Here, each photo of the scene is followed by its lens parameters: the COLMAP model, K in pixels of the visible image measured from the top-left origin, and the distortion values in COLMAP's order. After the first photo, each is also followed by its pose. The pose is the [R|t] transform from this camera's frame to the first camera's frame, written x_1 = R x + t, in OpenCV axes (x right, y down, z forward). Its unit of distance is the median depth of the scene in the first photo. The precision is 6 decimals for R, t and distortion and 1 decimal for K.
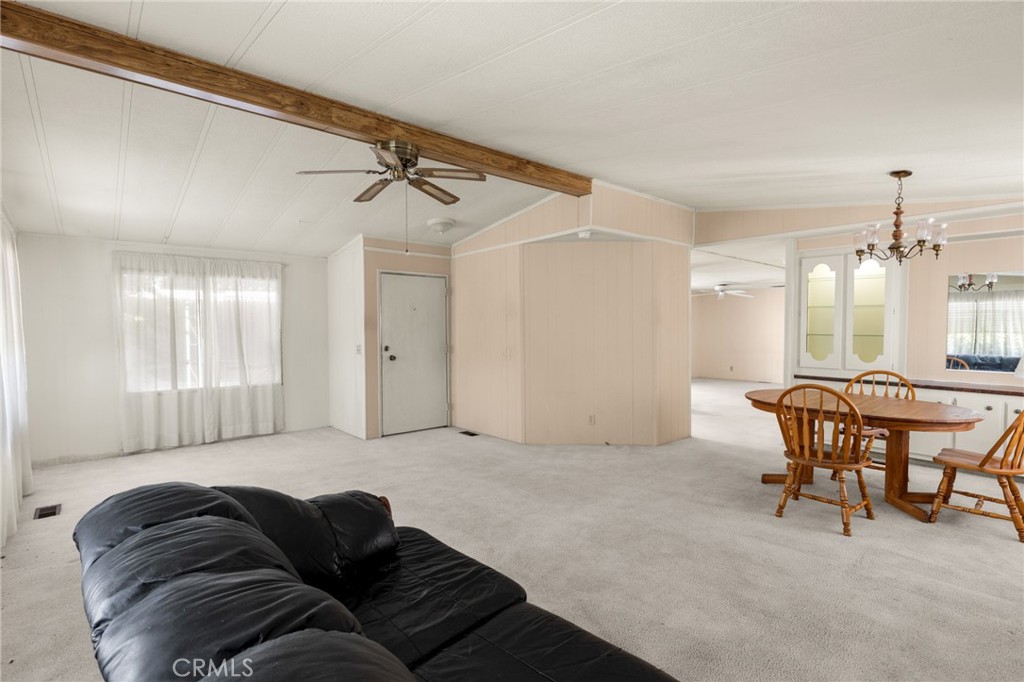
lens RADIAL K [[478.1, 0, 512.0], [0, 478.1, 341.0], [0, 0, 1]] dist [0.001858, -0.000108]
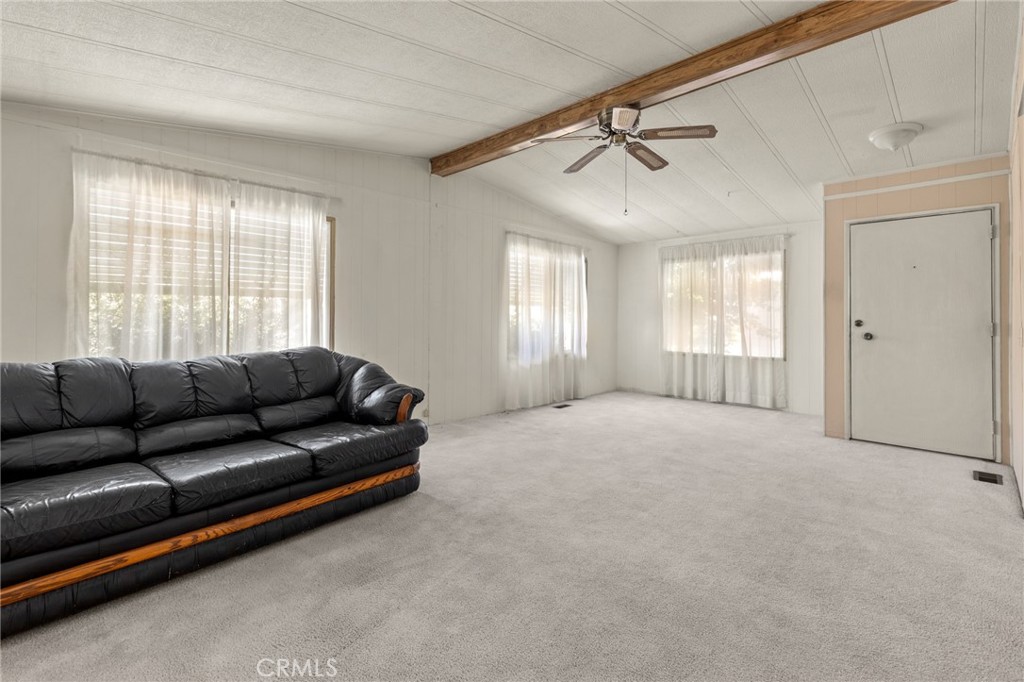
lens RADIAL K [[456.2, 0, 508.5], [0, 456.2, 313.7], [0, 0, 1]] dist [0.001745, -0.000004]
pose [[0.096040, -0.002462, -0.995374, 0.483448], [-0.031771, 0.999480, -0.005537, 0.026551], [0.994870, 0.032155, 0.095912, 0.463089]]
